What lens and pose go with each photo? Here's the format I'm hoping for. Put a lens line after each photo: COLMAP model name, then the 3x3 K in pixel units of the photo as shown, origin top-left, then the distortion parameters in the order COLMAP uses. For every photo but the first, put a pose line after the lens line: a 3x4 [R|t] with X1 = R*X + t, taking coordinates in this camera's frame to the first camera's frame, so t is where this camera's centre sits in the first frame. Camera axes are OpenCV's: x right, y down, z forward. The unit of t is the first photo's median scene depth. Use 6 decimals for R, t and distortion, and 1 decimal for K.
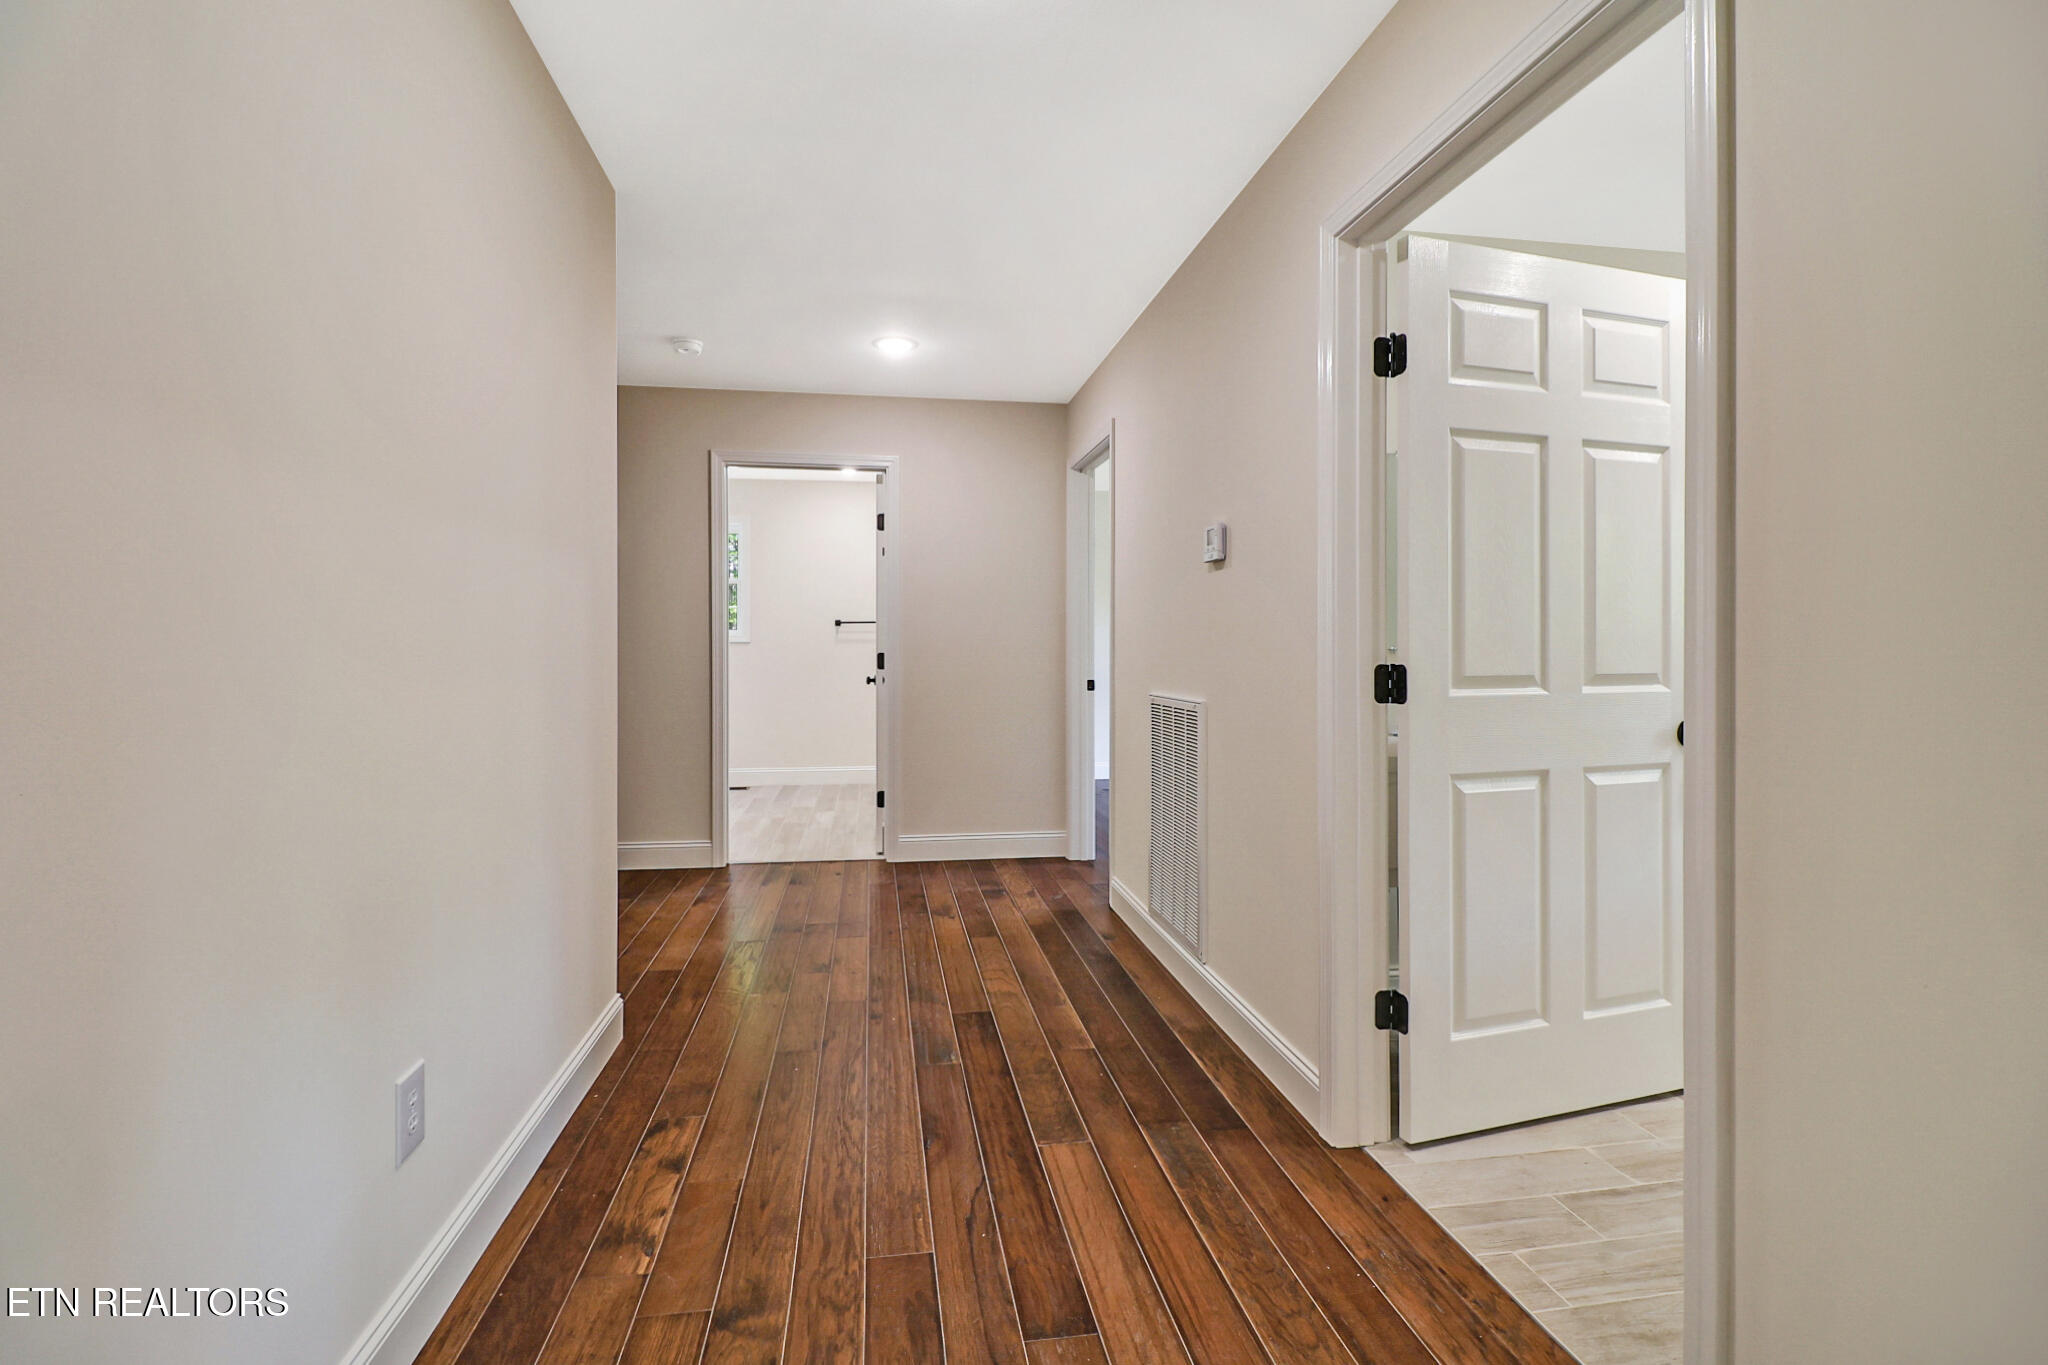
lens RADIAL K [[943.5, 0, 1007.1], [0, 943.5, 653.4], [0, 0, 1]] dist [0.005198, -0.018548]
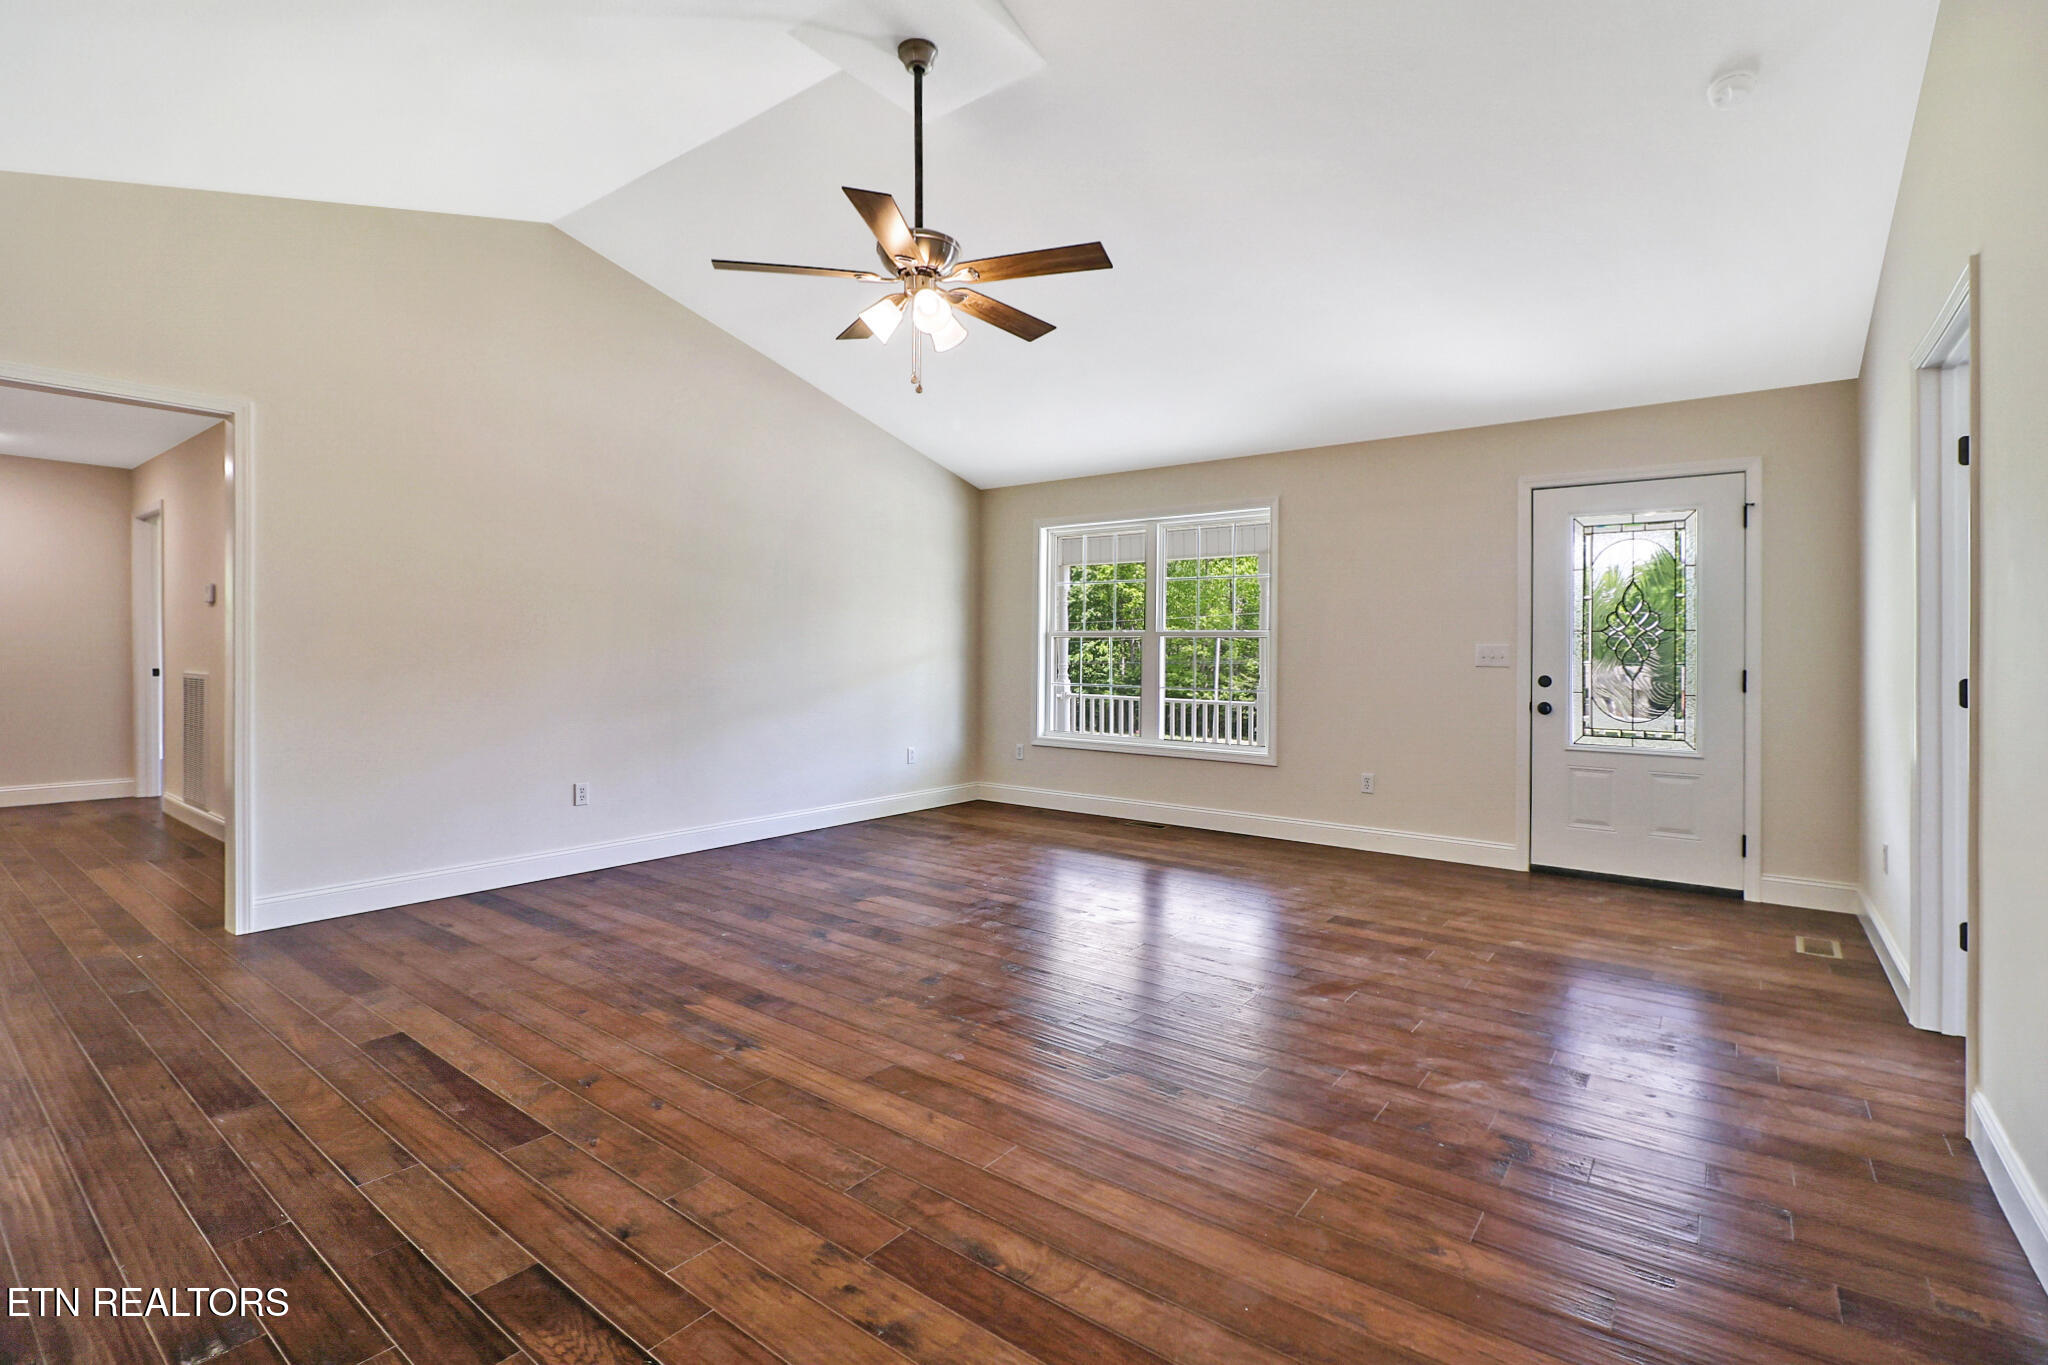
lens RADIAL K [[943.5, 0, 1007.1], [0, 943.5, 653.4], [0, 0, 1]] dist [0.005198, -0.018548]
pose [[0.719688, -0.004049, 0.694286, 0.039282], [0.001823, 0.999991, 0.003942, 0.003076], [-0.694296, -0.001572, 0.719688, -1.016538]]
